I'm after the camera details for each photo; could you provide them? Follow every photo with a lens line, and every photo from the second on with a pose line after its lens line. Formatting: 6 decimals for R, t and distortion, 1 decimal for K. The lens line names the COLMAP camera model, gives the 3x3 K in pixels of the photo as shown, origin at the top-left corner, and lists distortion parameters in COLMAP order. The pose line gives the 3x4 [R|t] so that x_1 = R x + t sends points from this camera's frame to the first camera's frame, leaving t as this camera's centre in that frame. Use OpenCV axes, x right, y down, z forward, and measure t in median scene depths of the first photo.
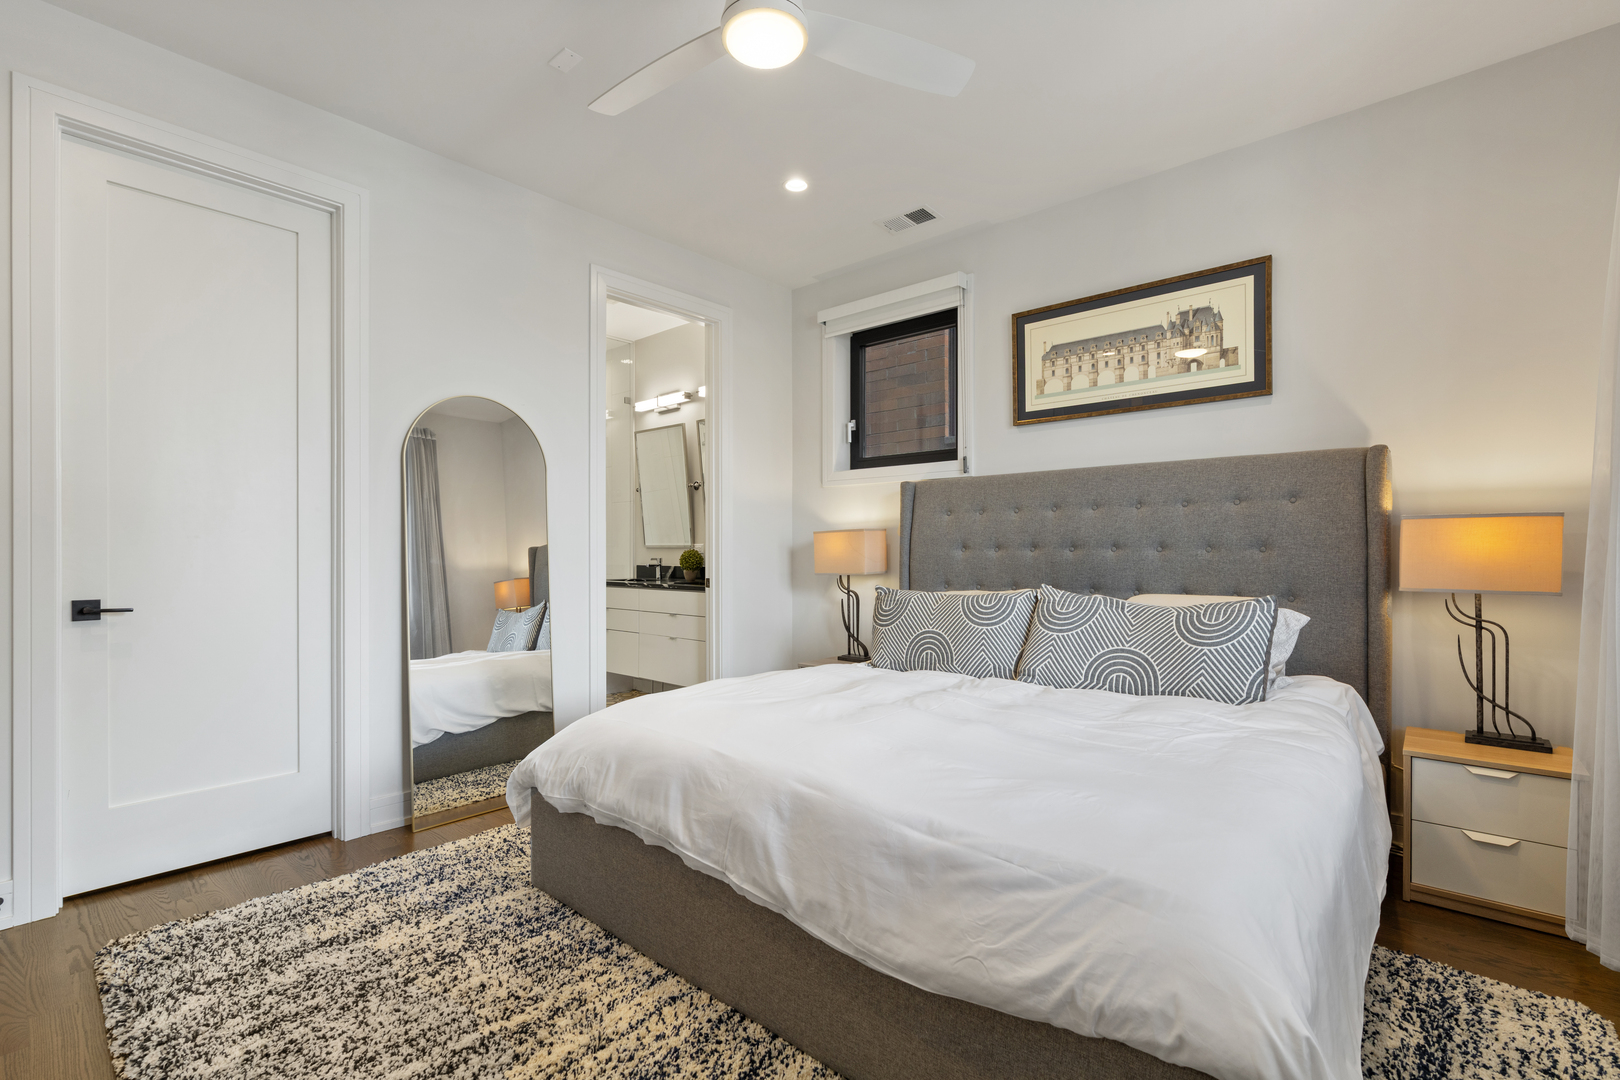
lens RADIAL K [[738.6, 0, 803.9], [0, 738.6, 556.1], [0, 0, 1]] dist [-0.009715, 0.003573]
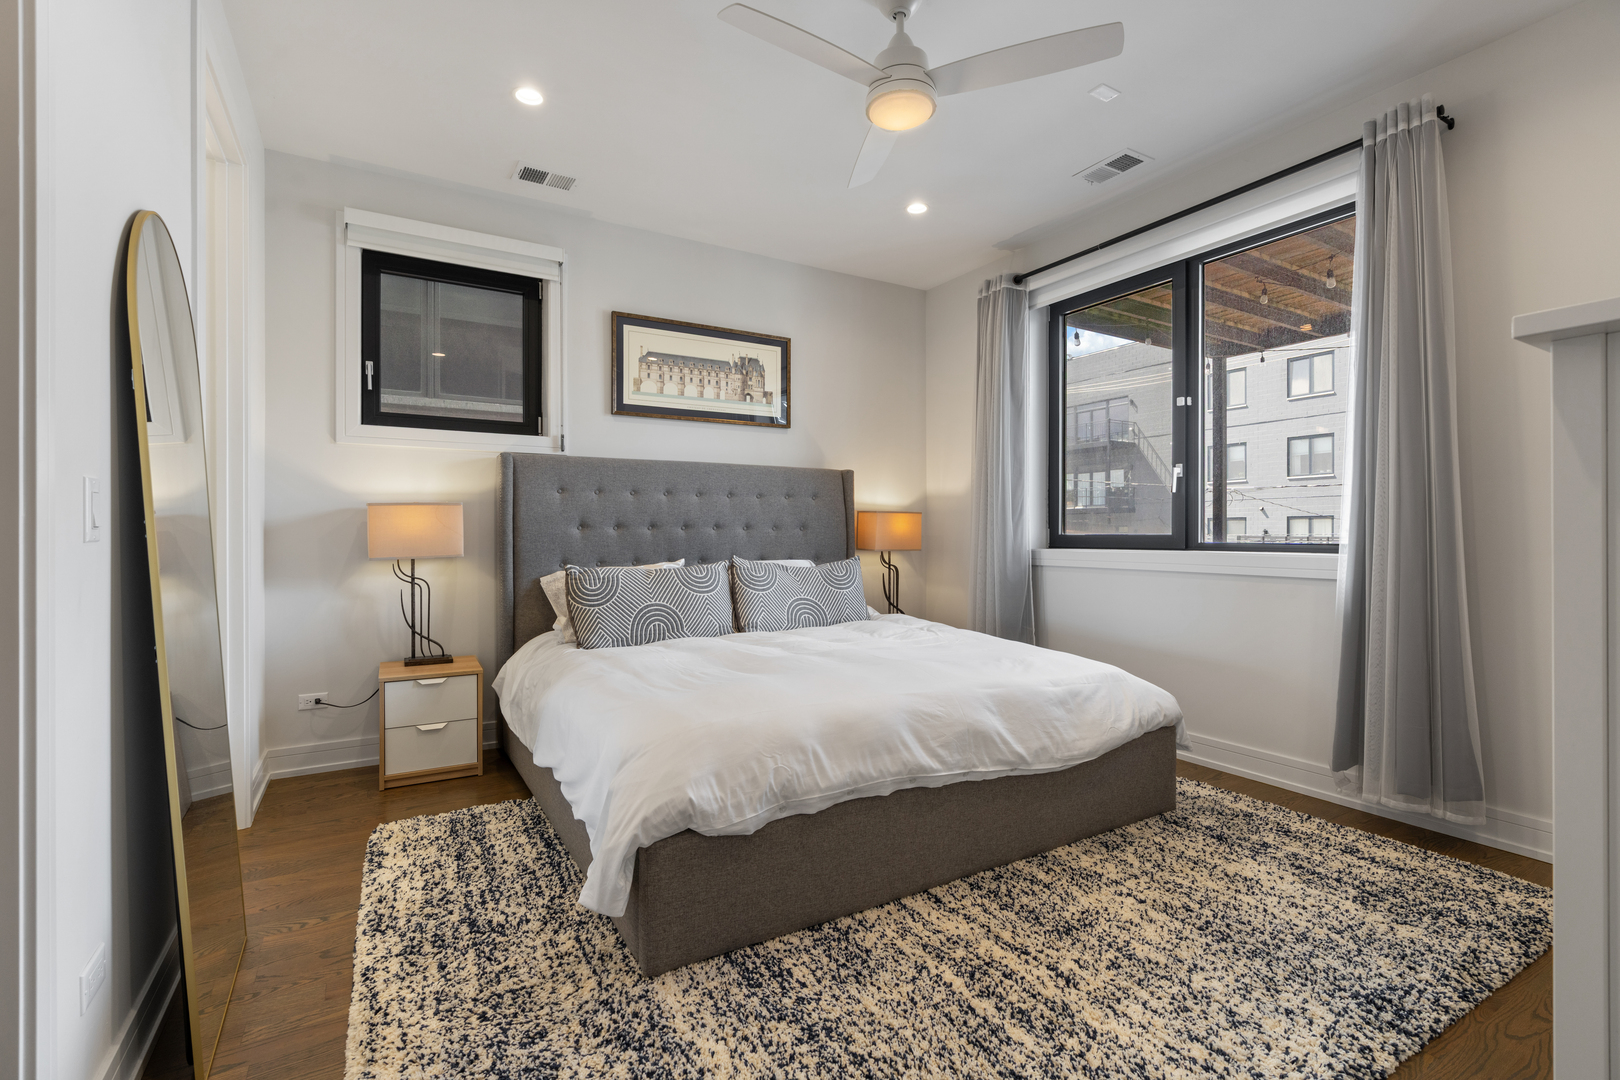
lens RADIAL K [[738.6, 0, 803.1], [0, 738.6, 535.8], [0, 0, 1]] dist [-0.009715, 0.003573]
pose [[0.296015, -0.001532, 0.955182, -0.804948], [0.007761, 0.999970, -0.000801, 0.006222], [-0.955152, 0.007651, 0.296017, 0.498598]]
